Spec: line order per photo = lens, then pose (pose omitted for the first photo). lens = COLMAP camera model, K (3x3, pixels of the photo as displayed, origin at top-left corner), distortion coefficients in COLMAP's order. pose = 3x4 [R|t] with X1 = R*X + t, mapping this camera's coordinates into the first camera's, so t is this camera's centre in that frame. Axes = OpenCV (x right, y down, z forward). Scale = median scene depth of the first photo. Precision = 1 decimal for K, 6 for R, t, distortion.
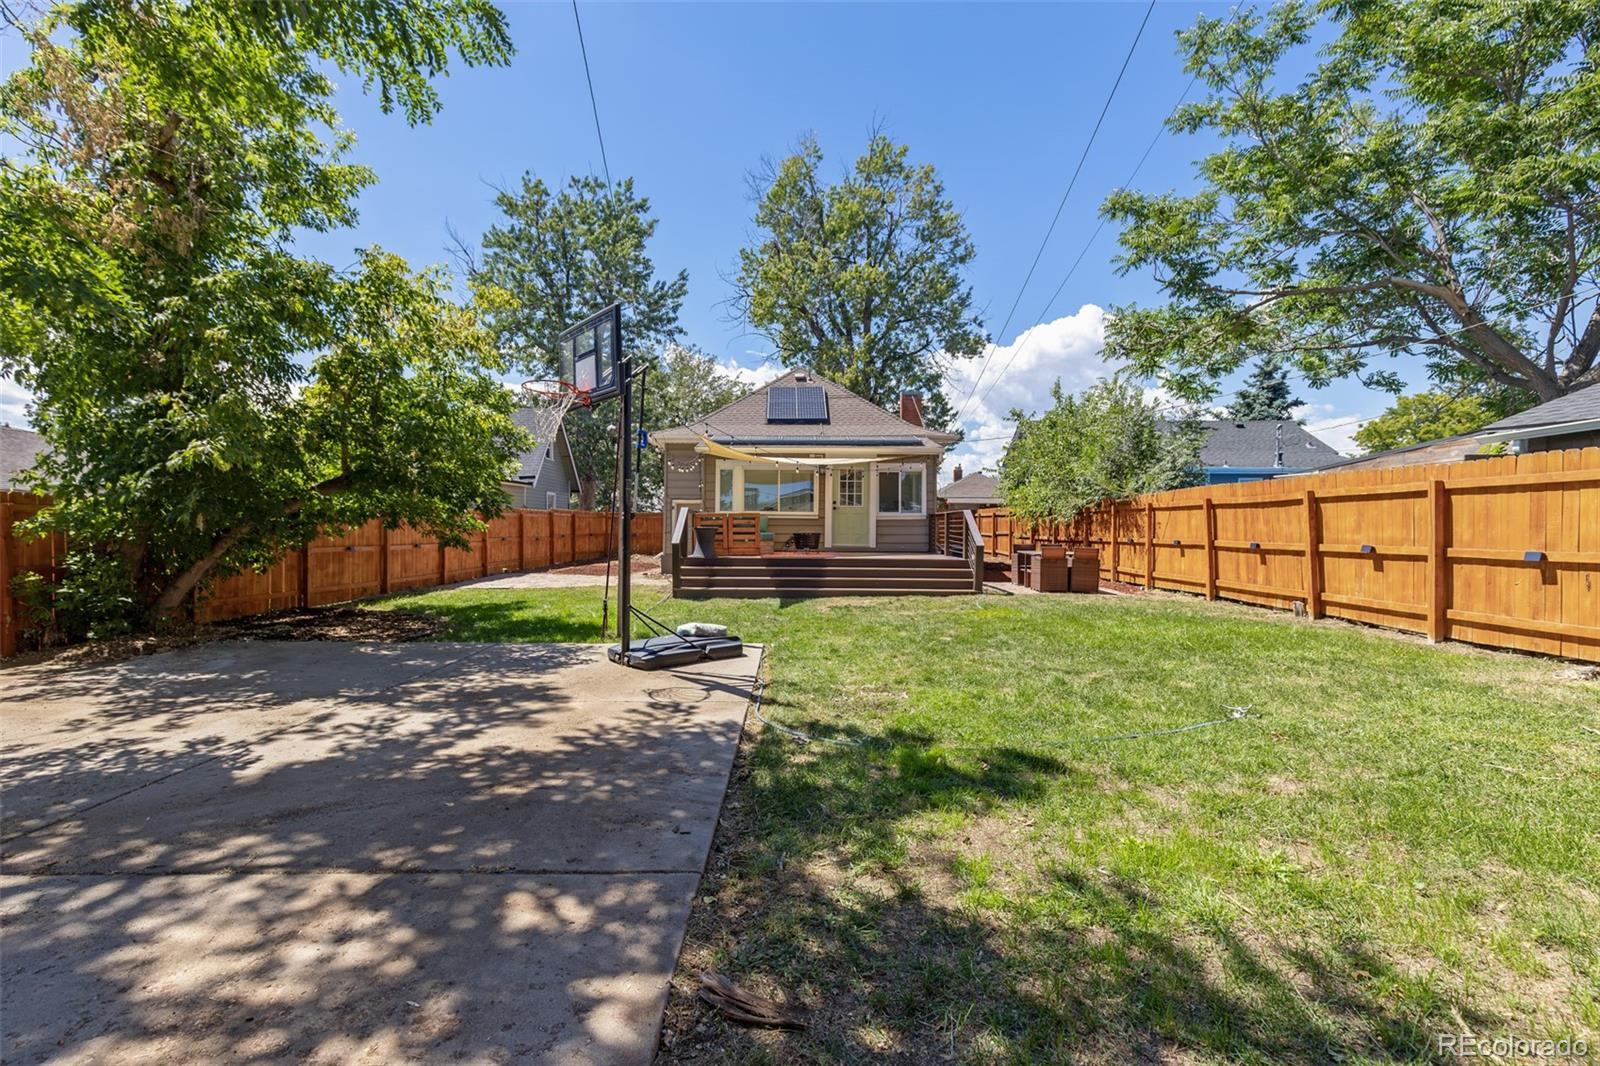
lens RADIAL K [[732.8, 0, 800.0], [0, 732.8, 533.0], [0, 0, 1]] dist [0.005670, 0.000580]
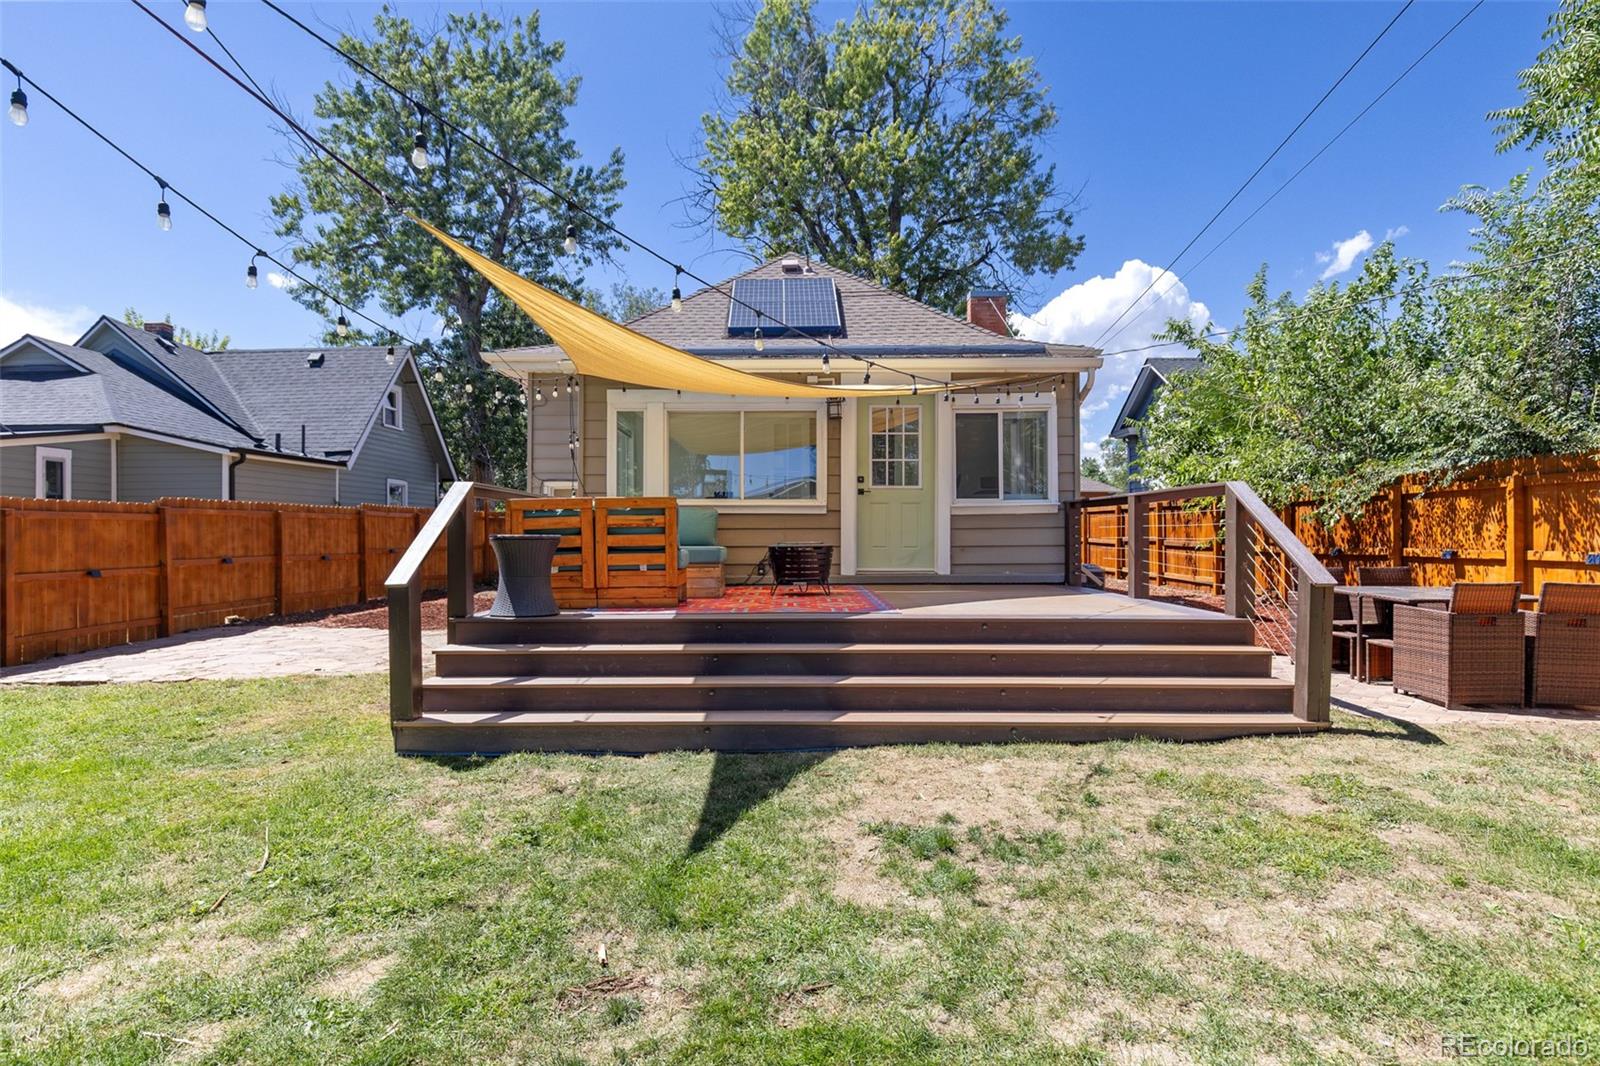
lens RADIAL K [[829.7, 0, 774.0], [0, 829.7, 538.3], [0, 0, 1]] dist [-0.016419, 0.000103]
pose [[0.999370, -0.009386, -0.034232, 0.009372], [0.009365, 0.999956, -0.000763, -0.003984], [0.034237, 0.000442, 0.999414, 0.475620]]
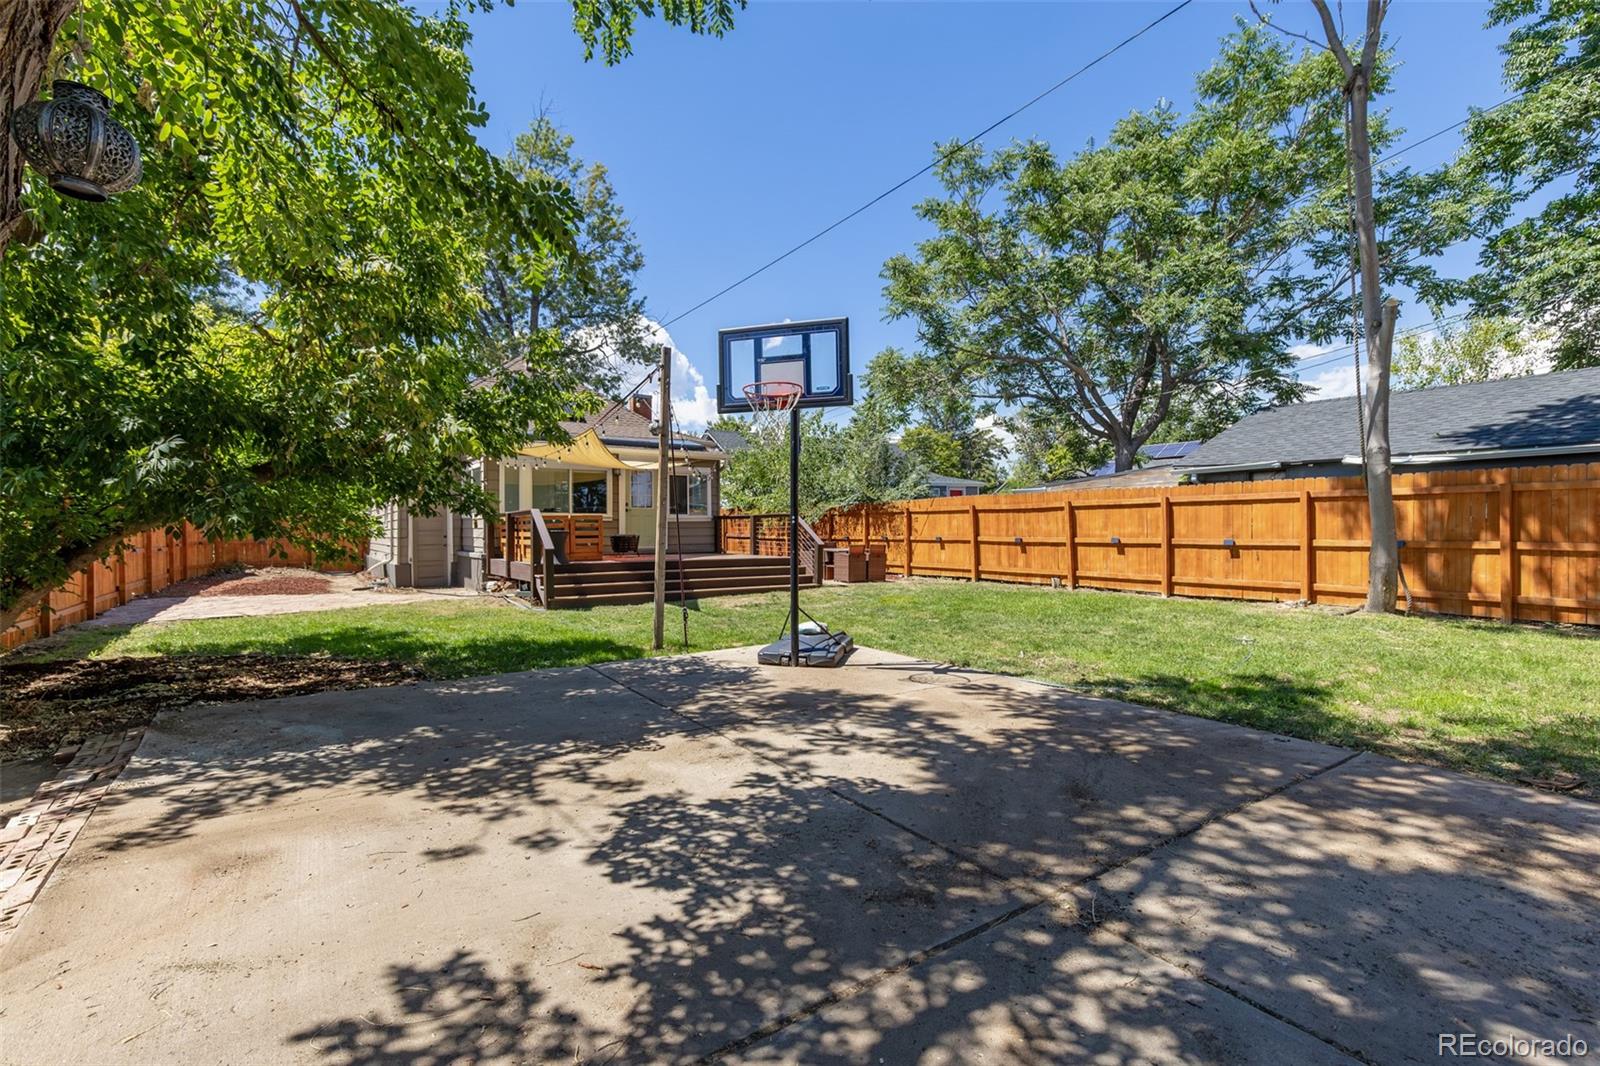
lens RADIAL K [[727.1, 0, 800.0], [0, 727.1, 533.0], [0, 0, 1]] dist [0.003981, 0.000541]
pose [[0.824184, -0.012592, 0.566182, -0.321386], [0.012953, 0.999910, 0.003382, -0.003627], [-0.566174, 0.004546, 0.824273, 0.065542]]
